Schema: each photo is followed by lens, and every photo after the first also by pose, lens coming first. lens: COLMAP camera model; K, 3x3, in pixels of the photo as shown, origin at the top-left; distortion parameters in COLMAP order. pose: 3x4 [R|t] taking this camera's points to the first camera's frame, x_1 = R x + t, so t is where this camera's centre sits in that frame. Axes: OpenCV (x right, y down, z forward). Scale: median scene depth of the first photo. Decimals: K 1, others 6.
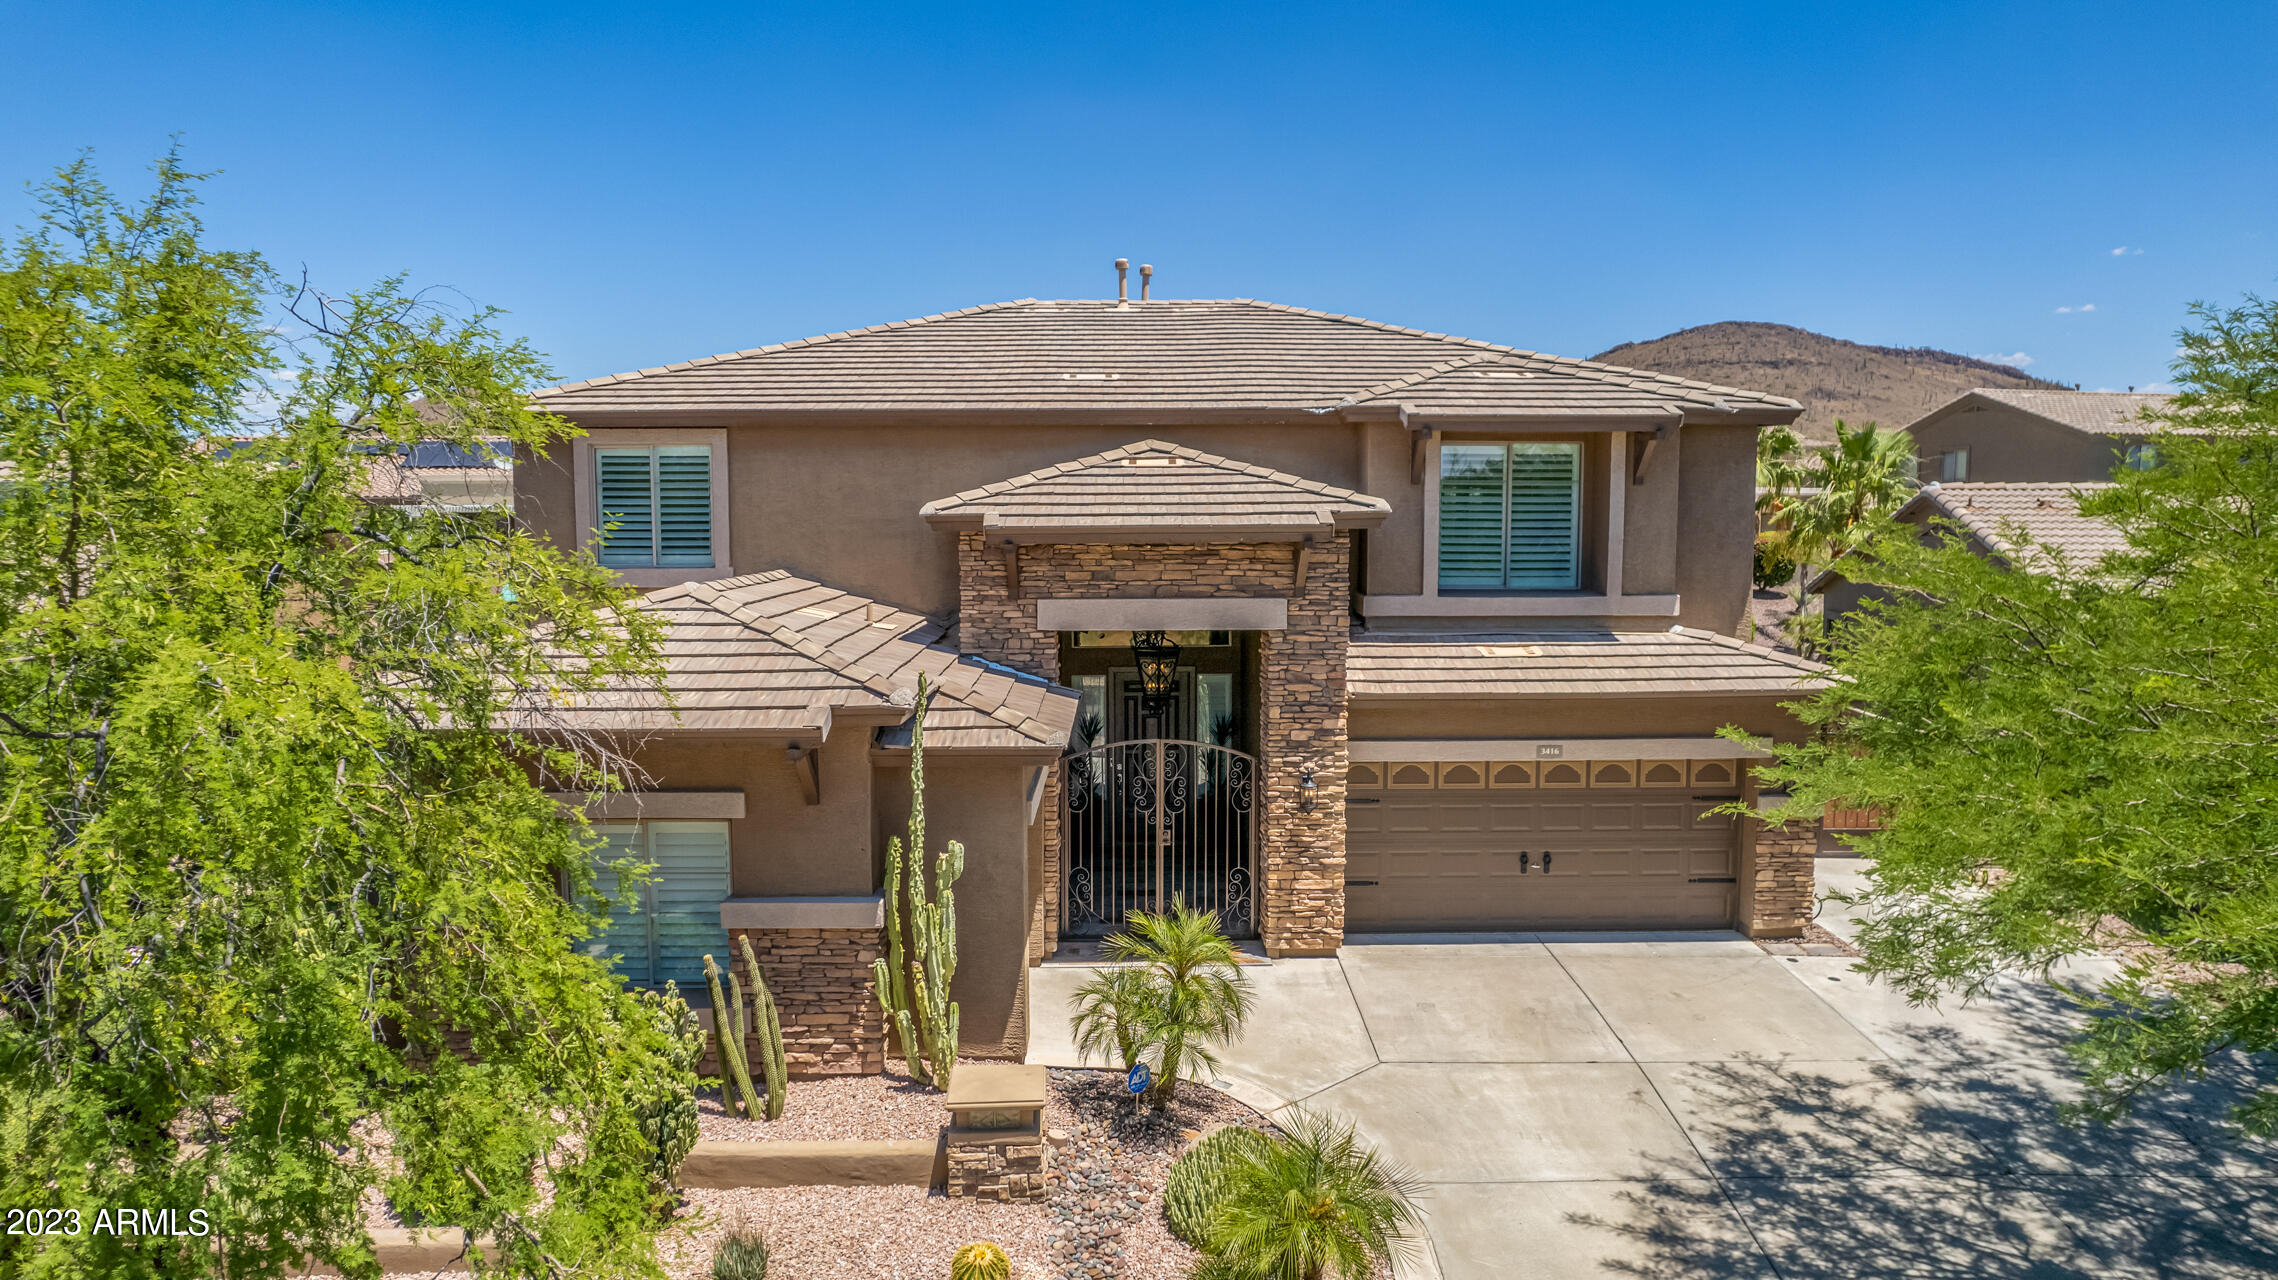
lens RADIAL K [[1461.3, 0, 1144.2], [0, 1461.3, 645.5], [0, 0, 1]] dist [-0.088792, 0.085734]
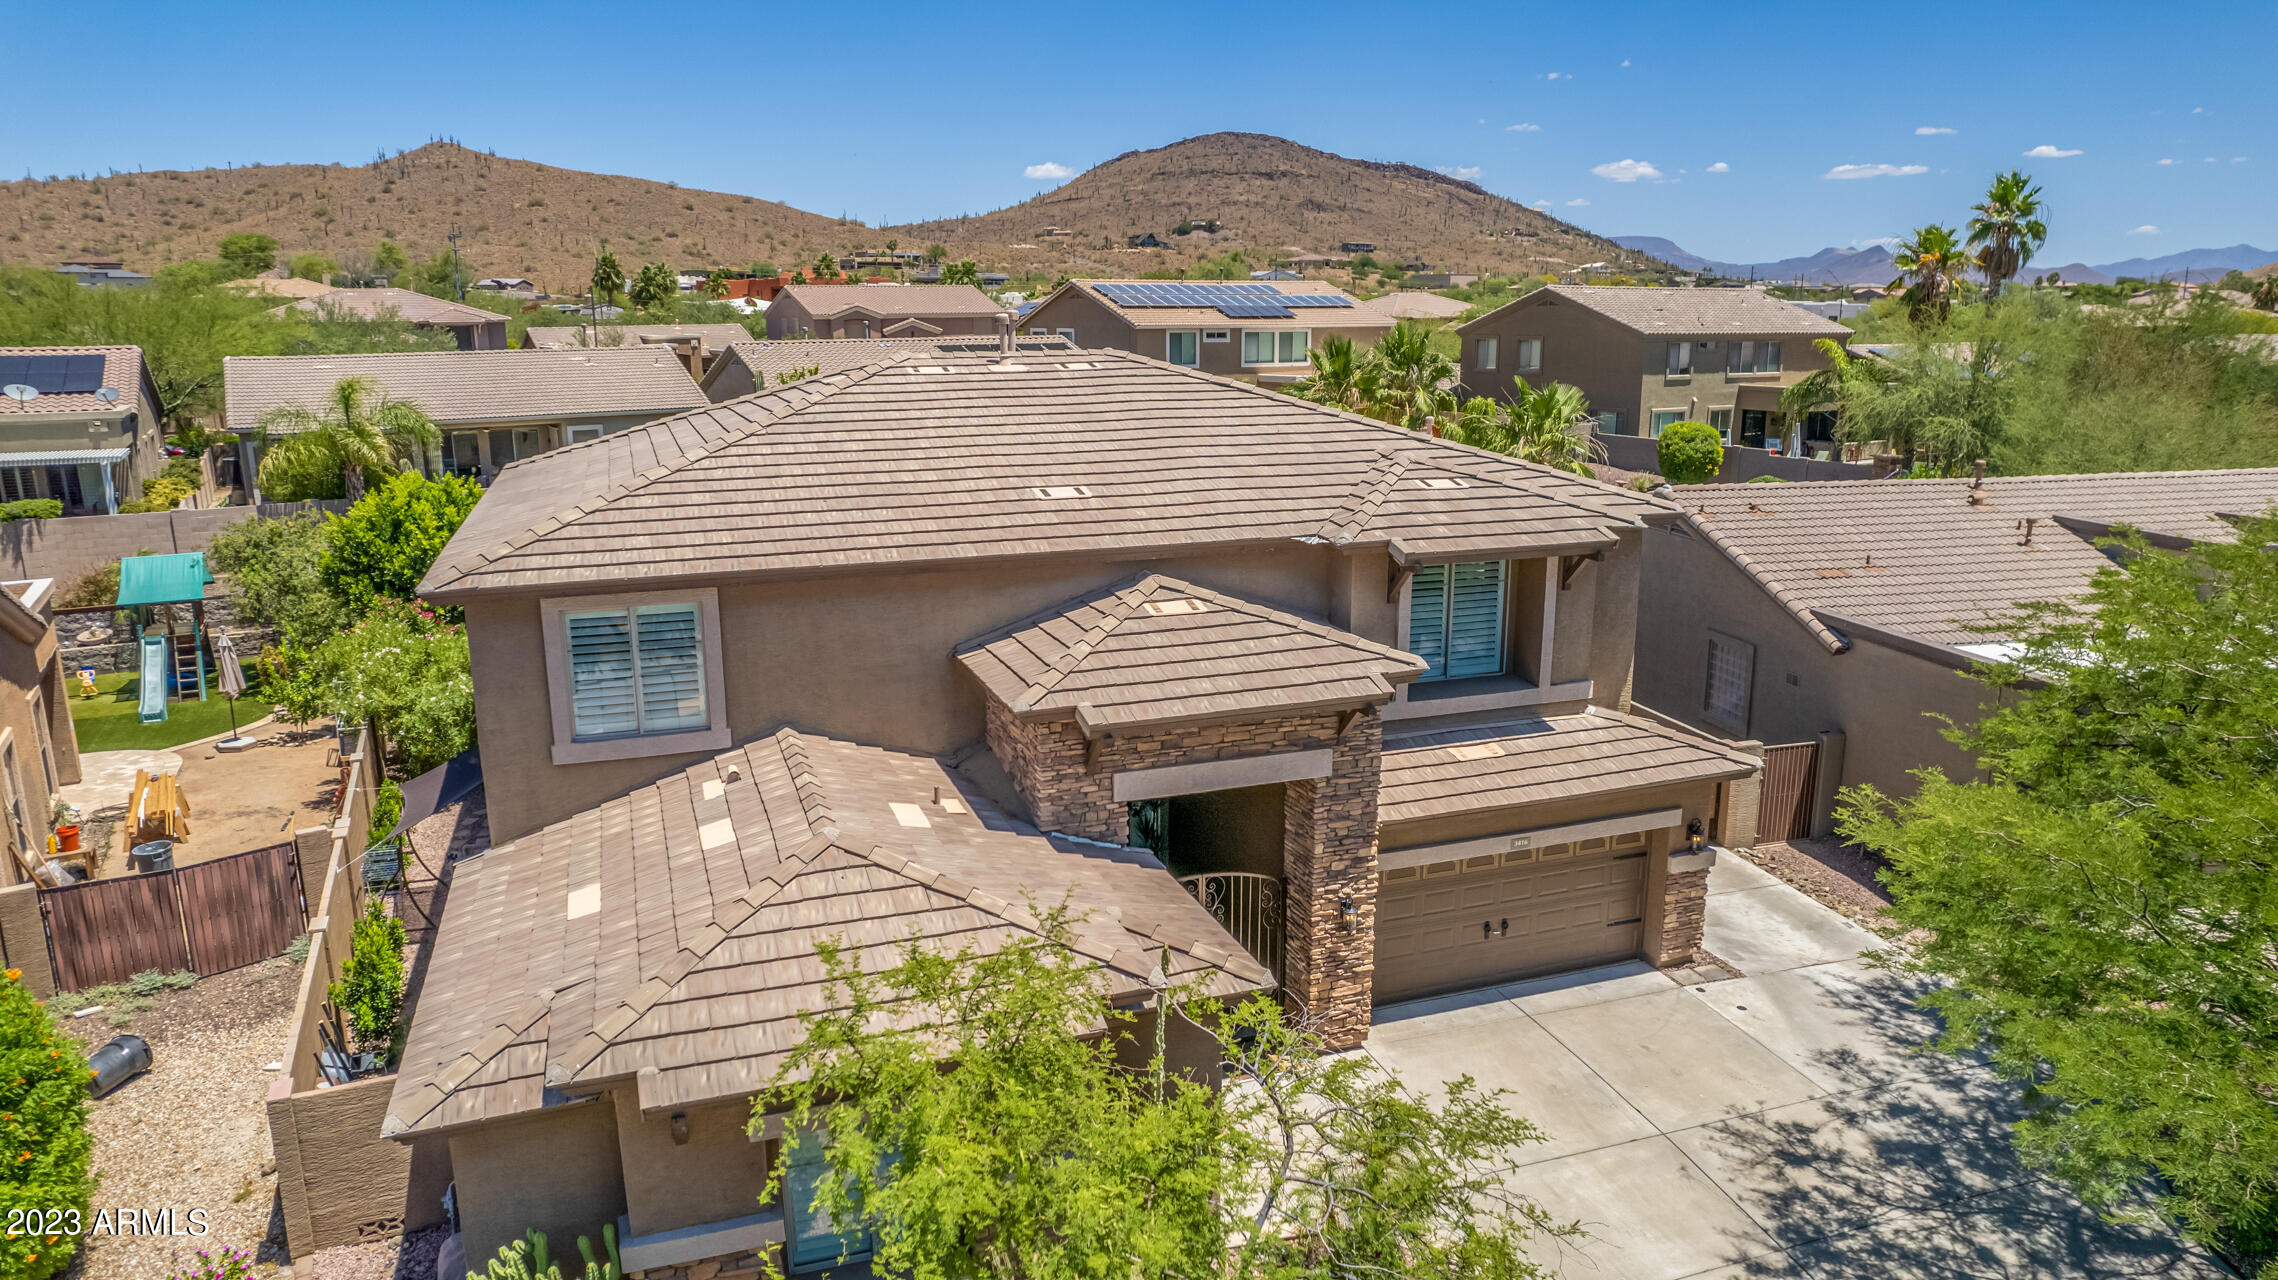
lens RADIAL K [[1458.2, 0, 1143.3], [0, 1458.2, 645.5], [0, 0, 1]] dist [-0.084299, 0.079922]
pose [[0.946533, -0.075517, 0.313644, -0.366871], [0.033911, 0.990121, 0.136057, -0.258732], [-0.320820, -0.118146, 0.939743, 0.041353]]
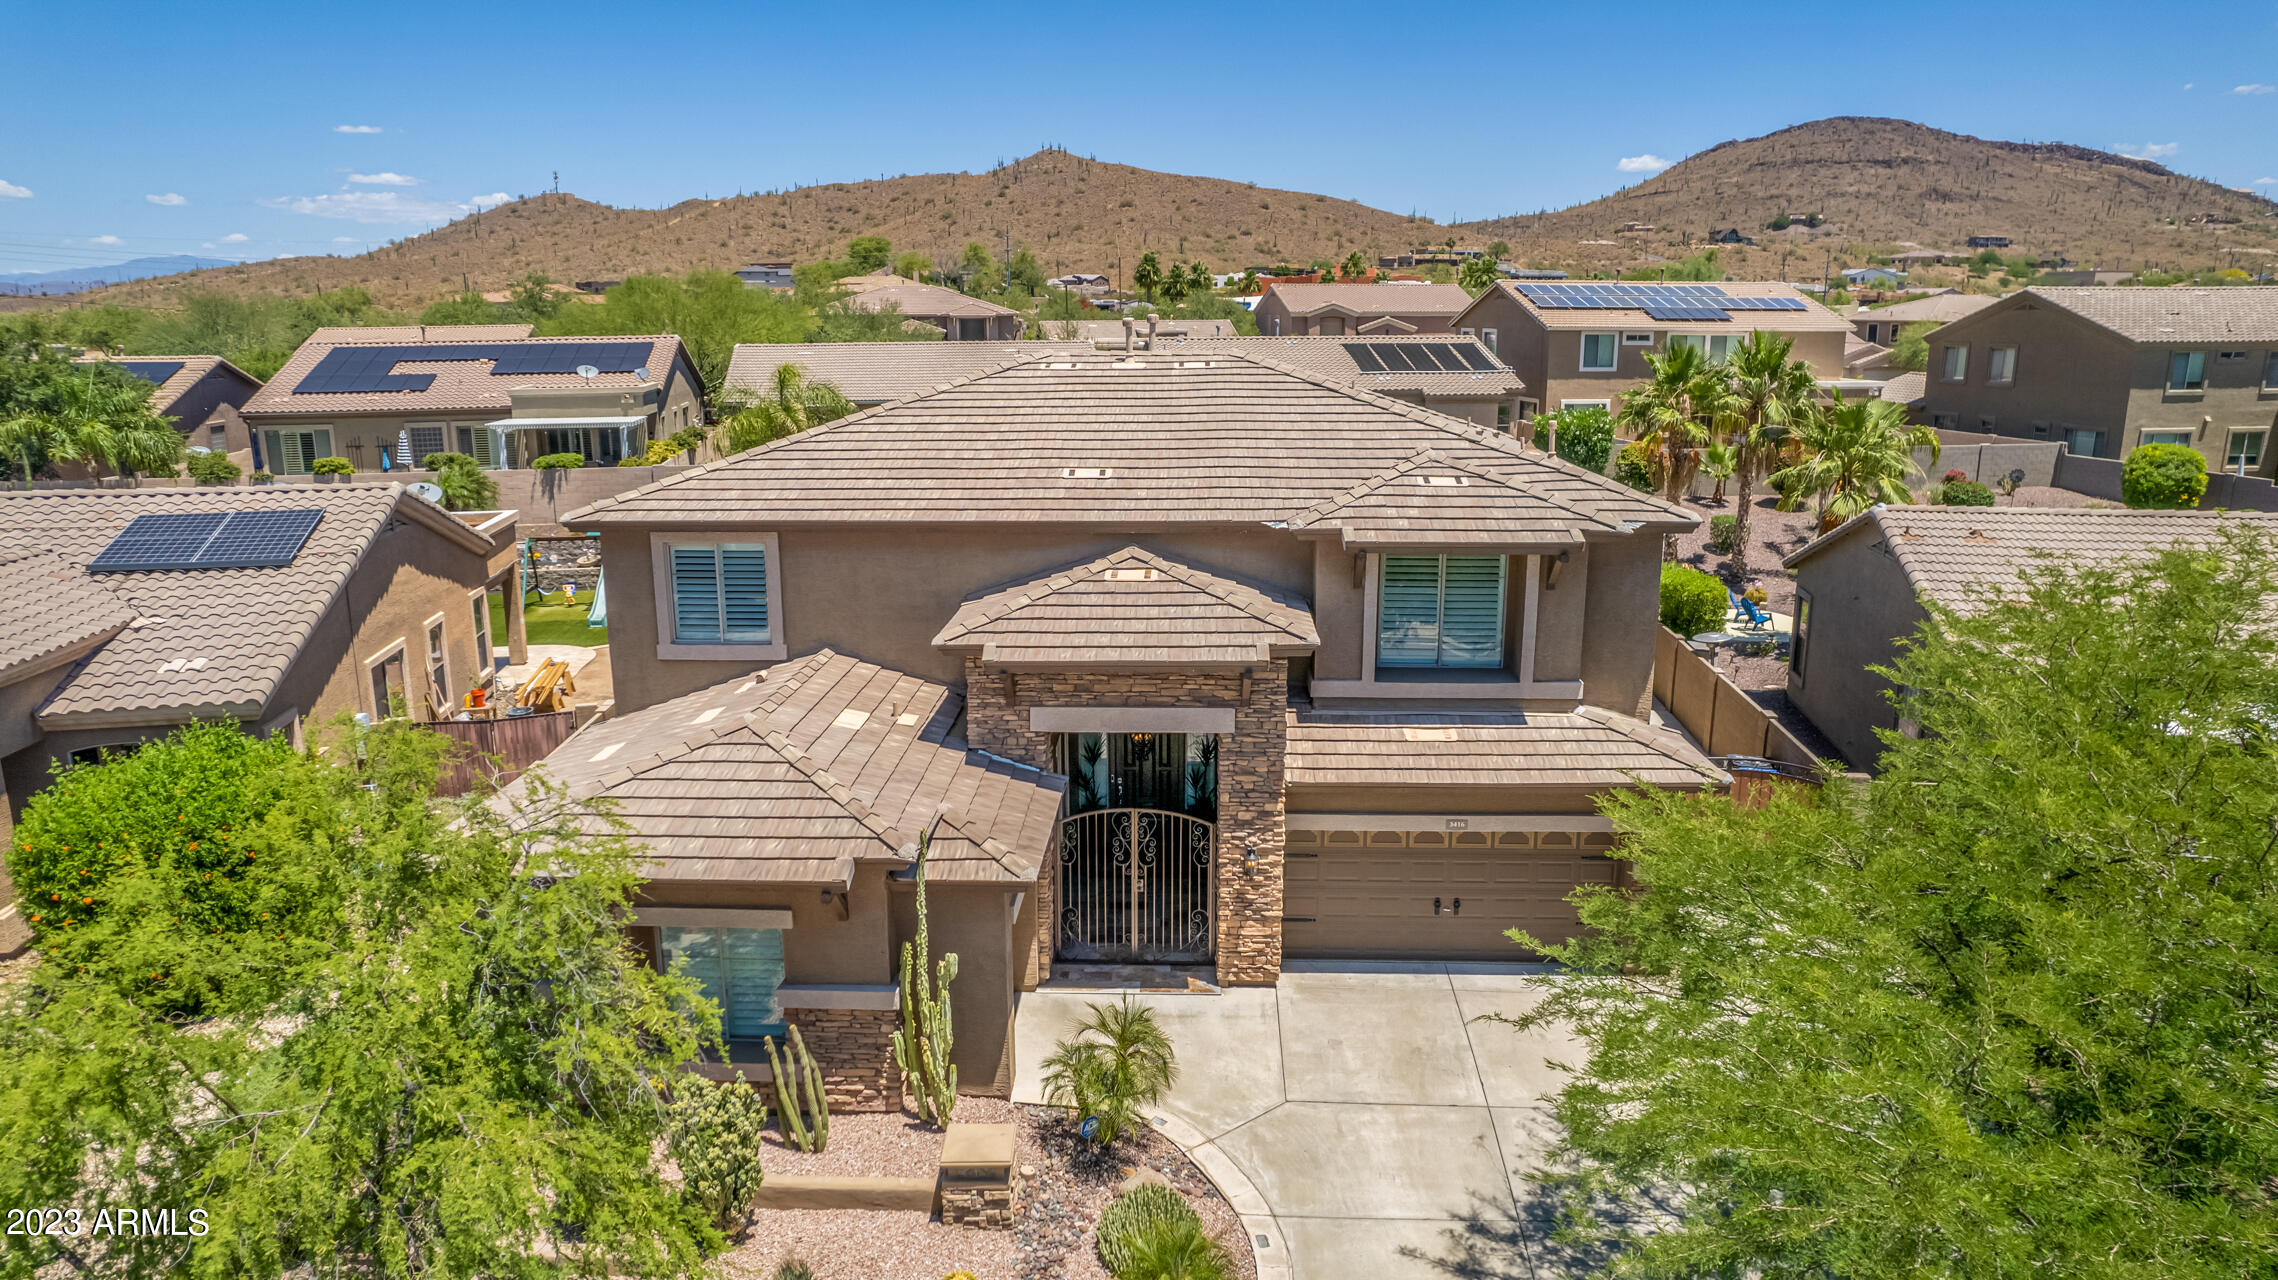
lens RADIAL K [[1458.2, 0, 1143.3], [0, 1458.2, 645.5], [0, 0, 1]] dist [-0.084299, 0.079922]
pose [[0.998519, 0.010673, -0.053350, 0.085827], [-0.003511, 0.991168, 0.132563, -0.243893], [0.054294, -0.132179, 0.989738, -0.194568]]
